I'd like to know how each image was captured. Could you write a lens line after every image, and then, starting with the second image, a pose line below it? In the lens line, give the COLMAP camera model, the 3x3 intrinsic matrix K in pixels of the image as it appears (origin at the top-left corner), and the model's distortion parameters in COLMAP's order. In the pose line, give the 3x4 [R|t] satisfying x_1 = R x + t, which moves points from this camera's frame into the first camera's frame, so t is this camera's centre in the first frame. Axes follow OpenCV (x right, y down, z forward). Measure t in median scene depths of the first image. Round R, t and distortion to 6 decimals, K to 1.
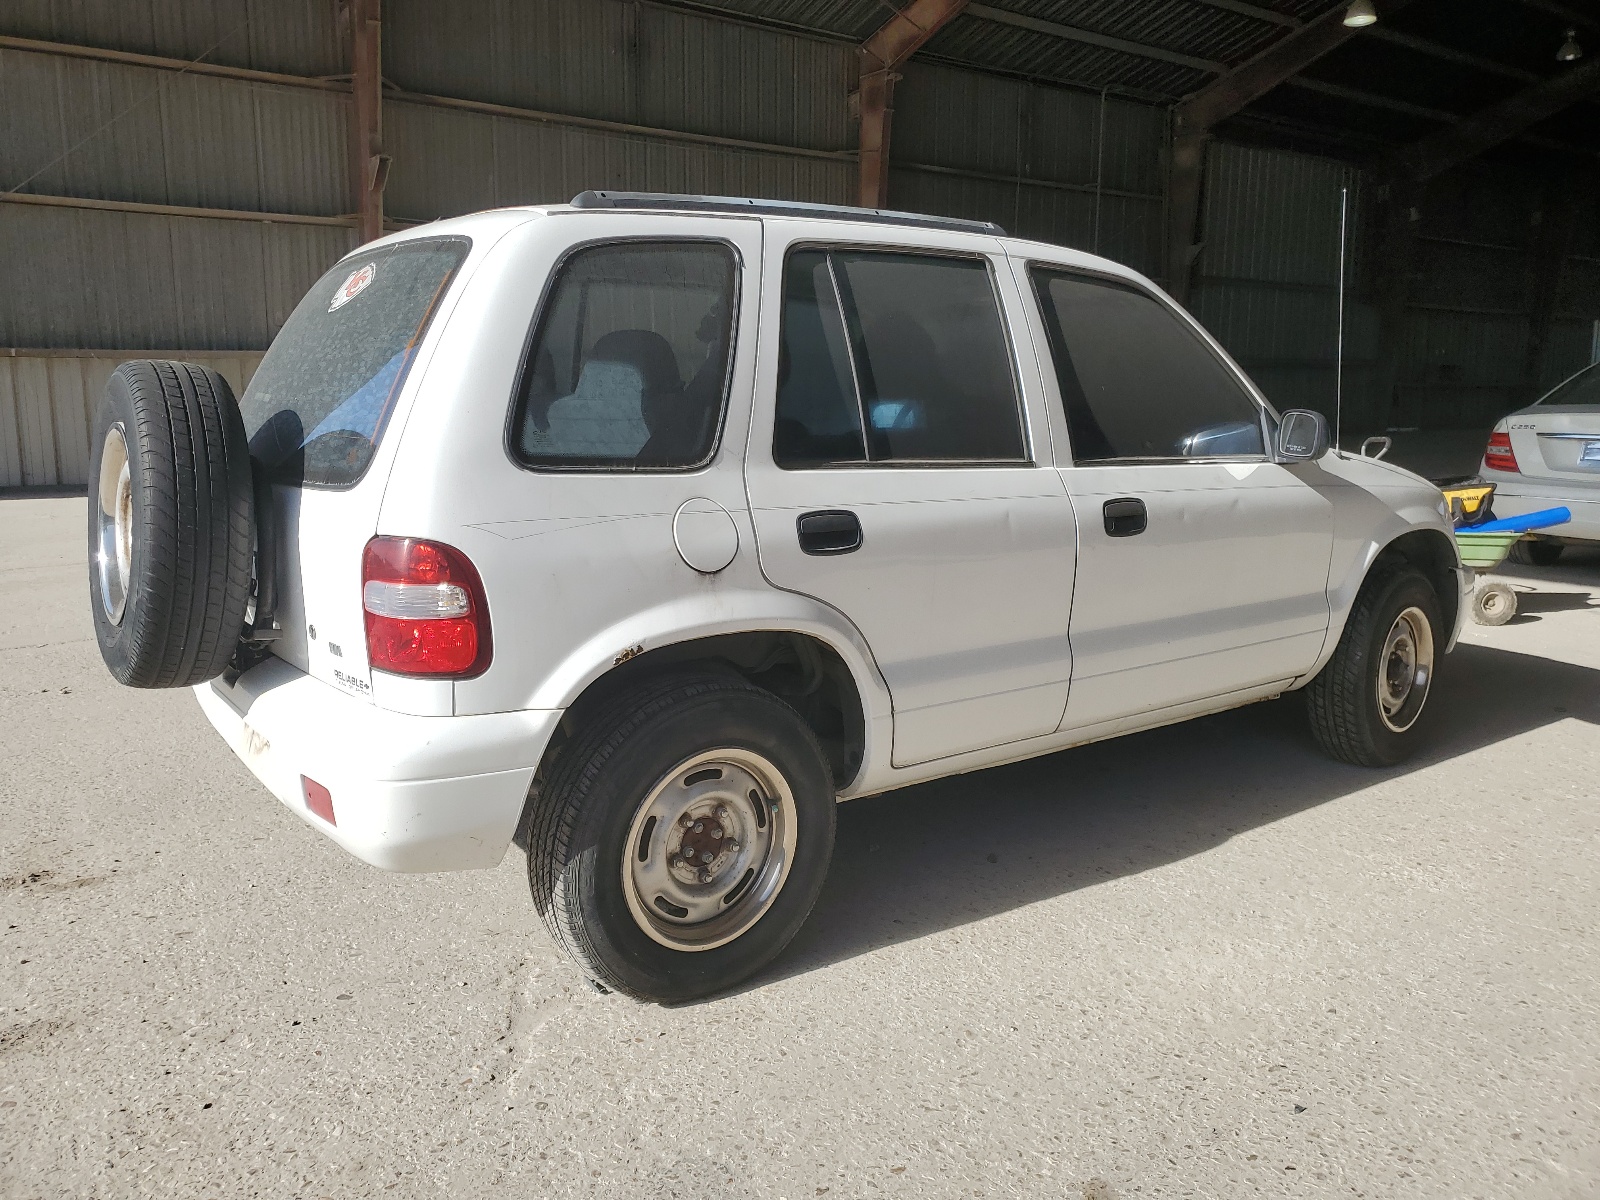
lens RADIAL K [[1255.1, 0, 800.0], [0, 1255.1, 600.0], [0, 0, 1]] dist [0.035548, 0.004501]
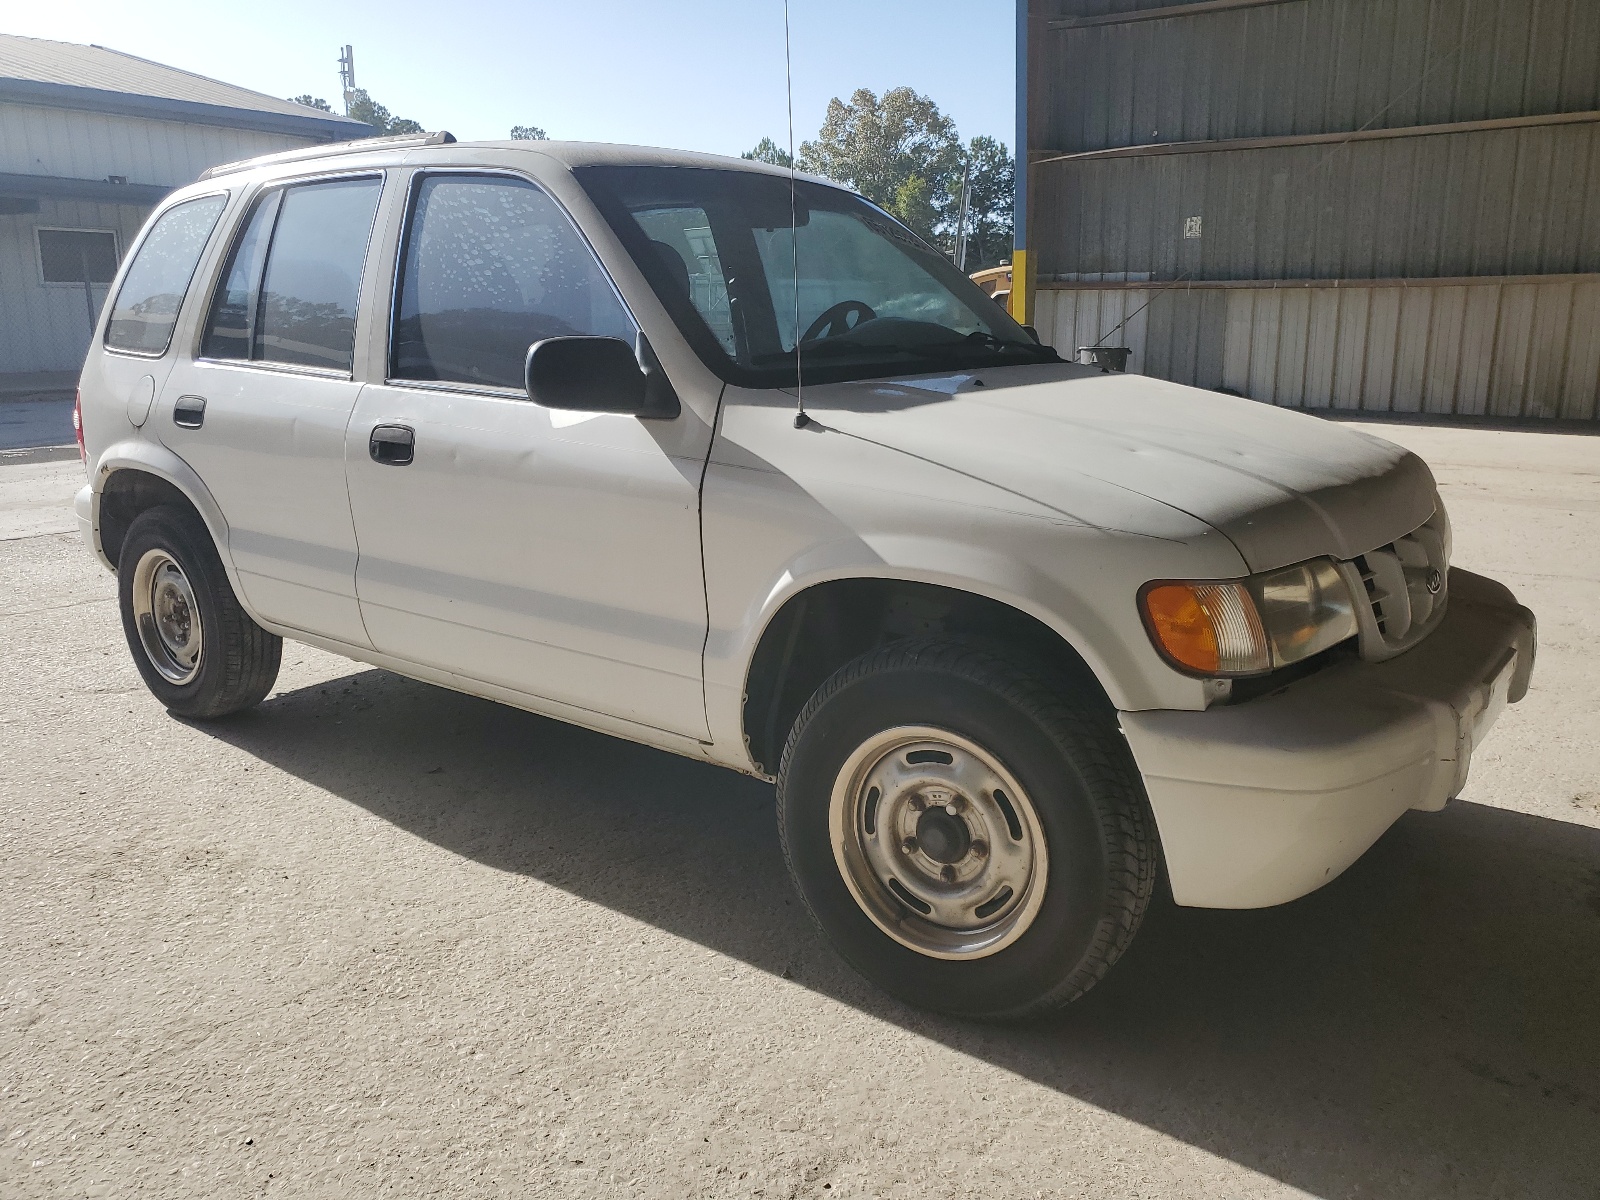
lens RADIAL K [[1255.1, 0, 800.0], [0, 1255.1, 600.0], [0, 0, 1]] dist [0.035548, 0.004501]
pose [[0.281465, 0.217445, -0.934610, 0.739461], [-0.169564, 0.969930, 0.174597, -0.100596], [0.944471, 0.109333, 0.309872, 0.606241]]
